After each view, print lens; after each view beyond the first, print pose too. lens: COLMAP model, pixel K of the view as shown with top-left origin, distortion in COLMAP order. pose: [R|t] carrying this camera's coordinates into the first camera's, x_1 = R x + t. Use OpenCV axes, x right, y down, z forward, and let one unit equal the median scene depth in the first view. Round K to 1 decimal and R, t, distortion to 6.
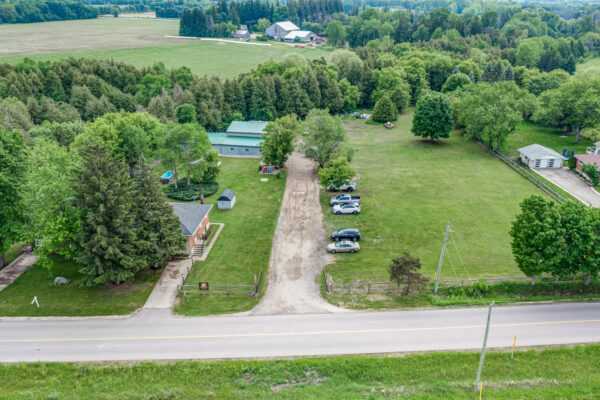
lens RADIAL K [[480.0, 0, 299.2], [0, 480.0, 197.2], [0, 0, 1]] dist [-0.032294, 0.003419]
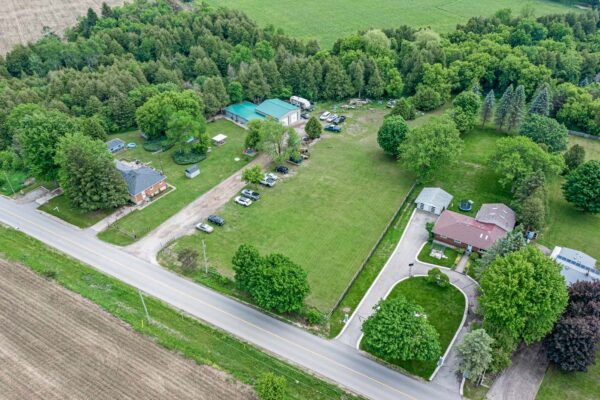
lens RADIAL K [[473.6, 0, 300.4], [0, 473.6, 197.1], [0, 0, 1]] dist [-0.031379, 0.003179]
pose [[0.856843, 0.300522, -0.418935, 0.821197], [-0.192593, 0.940300, 0.280614, -0.414577], [0.478255, -0.159759, 0.863568, -0.197969]]
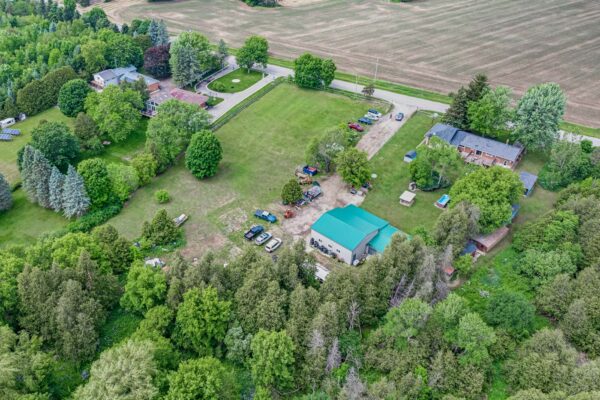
lens RADIAL K [[501.5, 0, 271.0], [0, 501.5, 199.2], [0, 0, 1]] dist [-0.035485, 0.008556]
pose [[-0.853337, -0.306092, 0.422048, -0.493350], [0.203329, 0.550026, 0.810018, -1.346312], [-0.480077, 0.777033, -0.407120, 1.973201]]
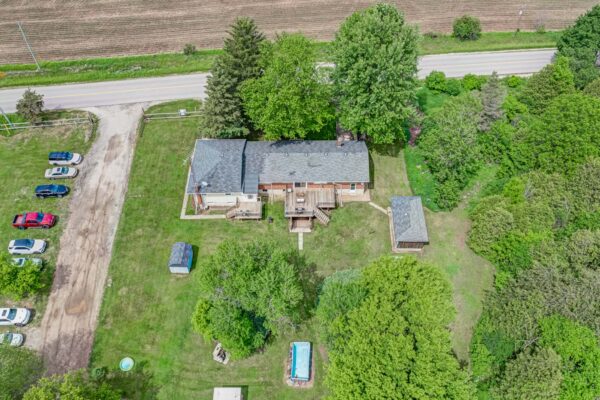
lens RADIAL K [[480.0, 0, 299.2], [0, 480.0, 197.2], [0, 0, 1]] dist [-0.032294, 0.003419]
pose [[-0.994882, 0.079430, -0.062457, -0.285477], [-0.036325, 0.295639, 0.954609, -0.713243], [0.094289, 0.951992, -0.291241, 1.110990]]
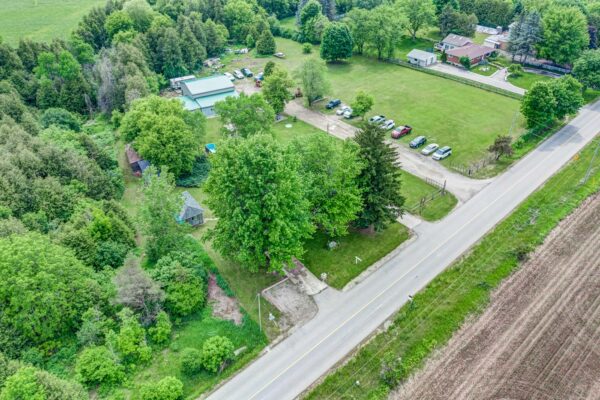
lens RADIAL K [[473.6, 0, 300.4], [0, 473.6, 197.1], [0, 0, 1]] dist [-0.031379, 0.003179]
pose [[0.749890, -0.367691, 0.549972, -0.828419], [0.258667, 0.928102, 0.267800, -0.196330], [-0.608898, -0.058561, 0.791084, 0.073631]]
